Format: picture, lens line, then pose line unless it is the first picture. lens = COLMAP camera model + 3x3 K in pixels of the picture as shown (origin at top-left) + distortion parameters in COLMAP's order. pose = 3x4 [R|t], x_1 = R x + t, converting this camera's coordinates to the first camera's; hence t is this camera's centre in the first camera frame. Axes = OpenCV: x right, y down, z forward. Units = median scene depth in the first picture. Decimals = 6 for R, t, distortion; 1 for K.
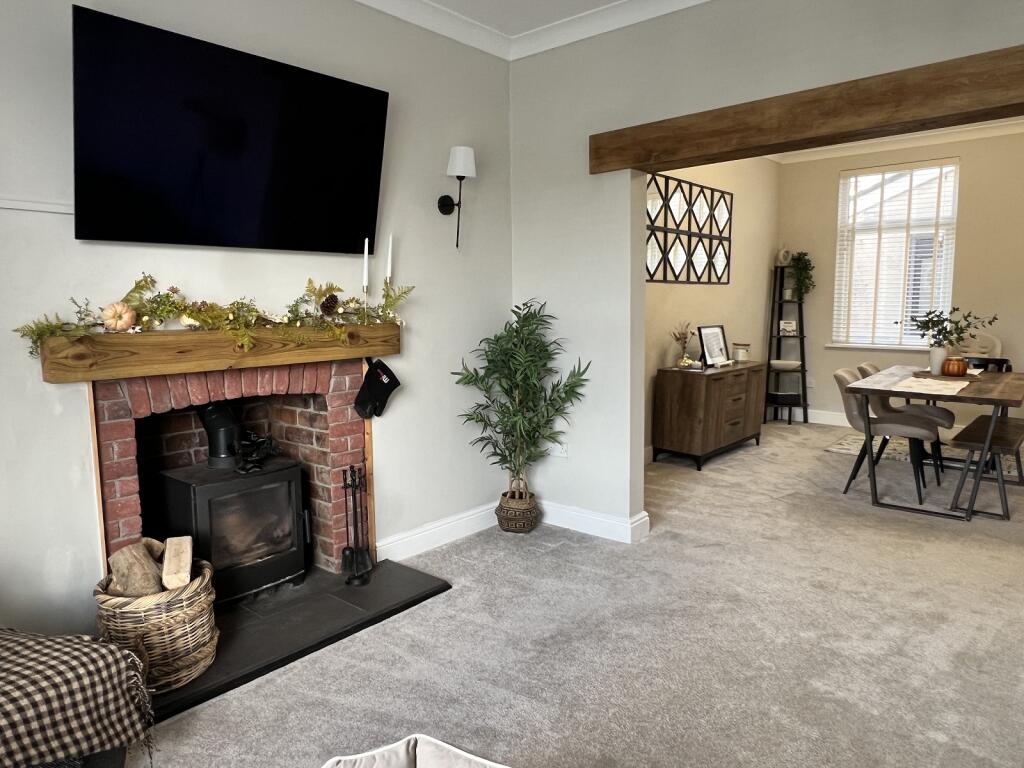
lens RADIAL K [[695.8, 0, 505.5], [0, 695.8, 380.4], [0, 0, 1]] dist [0.003520, -0.001126]
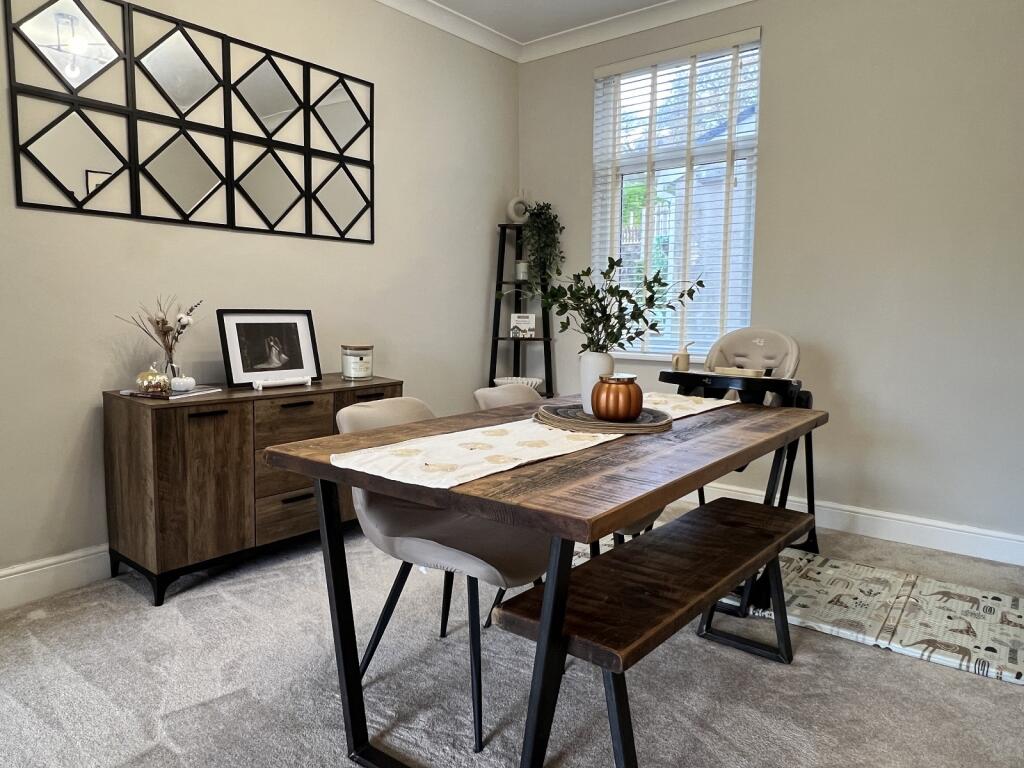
lens RADIAL K [[695.8, 0, 512.5], [0, 695.8, 382.5], [0, 0, 1]] dist [0.003520, -0.001126]
pose [[0.999097, 0.011578, 0.040877, 0.420334], [-0.010928, 0.999811, -0.016082, -0.015653], [-0.041055, 0.015621, 0.999035, 0.429554]]
